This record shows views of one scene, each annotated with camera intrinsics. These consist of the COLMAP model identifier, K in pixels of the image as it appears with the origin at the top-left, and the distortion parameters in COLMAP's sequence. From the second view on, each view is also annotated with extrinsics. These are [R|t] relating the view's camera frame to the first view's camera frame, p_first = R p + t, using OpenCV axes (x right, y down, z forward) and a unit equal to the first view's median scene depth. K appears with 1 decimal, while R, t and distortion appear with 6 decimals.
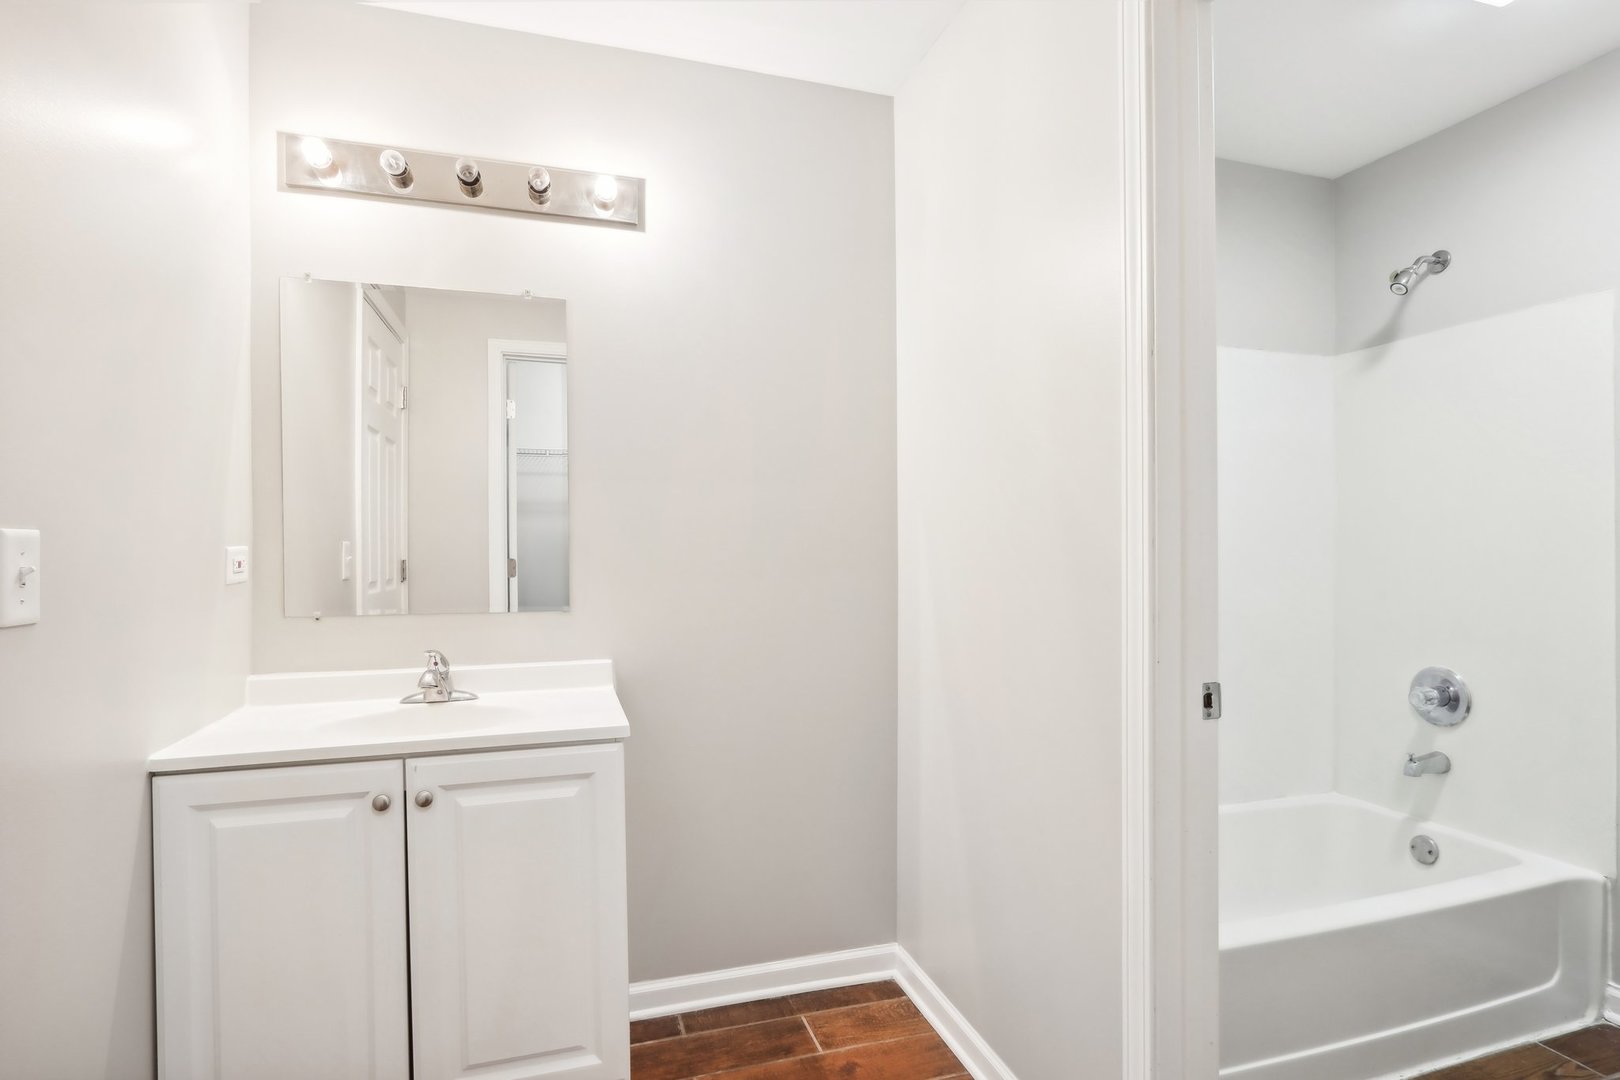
lens RADIAL K [[789.8, 0, 808.1], [0, 789.8, 538.7], [0, 0, 1]] dist [-0.001770, -0.000453]
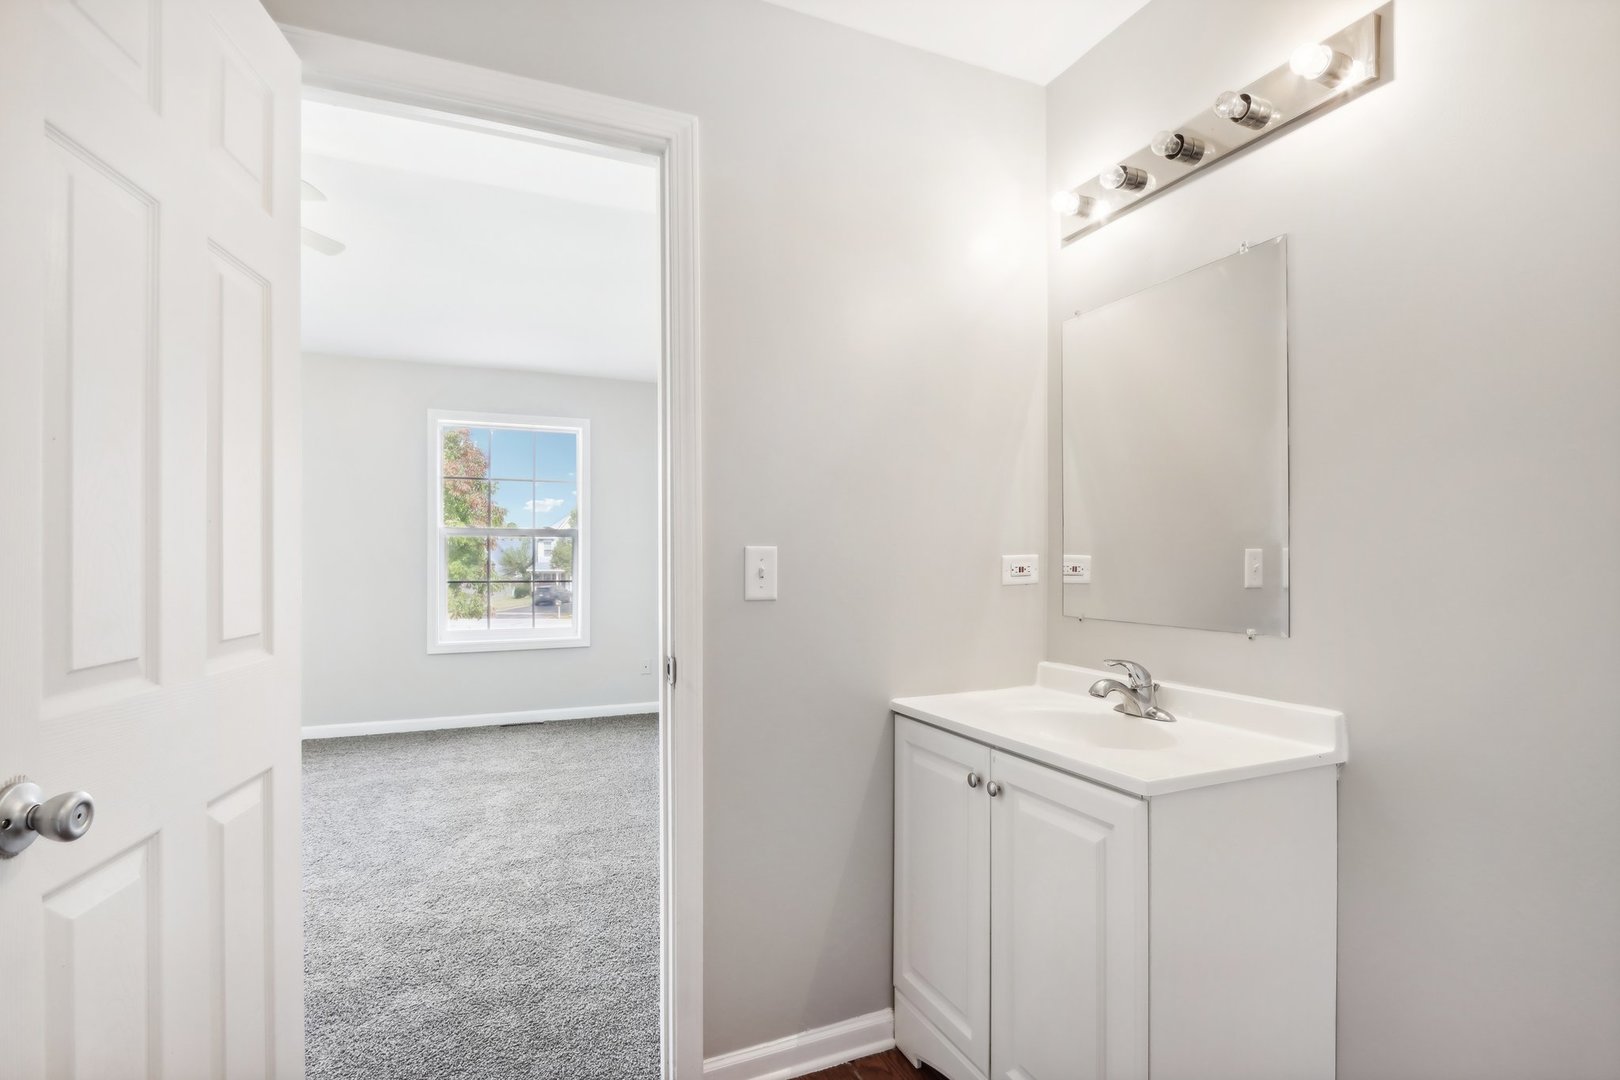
lens RADIAL K [[789.8, 0, 812.1], [0, 789.8, 554.9], [0, 0, 1]] dist [-0.001770, -0.000453]
pose [[0.145172, -0.002080, -0.989404, 0.448144], [0.014178, 0.999899, -0.000022, 0.005393], [0.989305, -0.014025, 0.145187, 0.493743]]
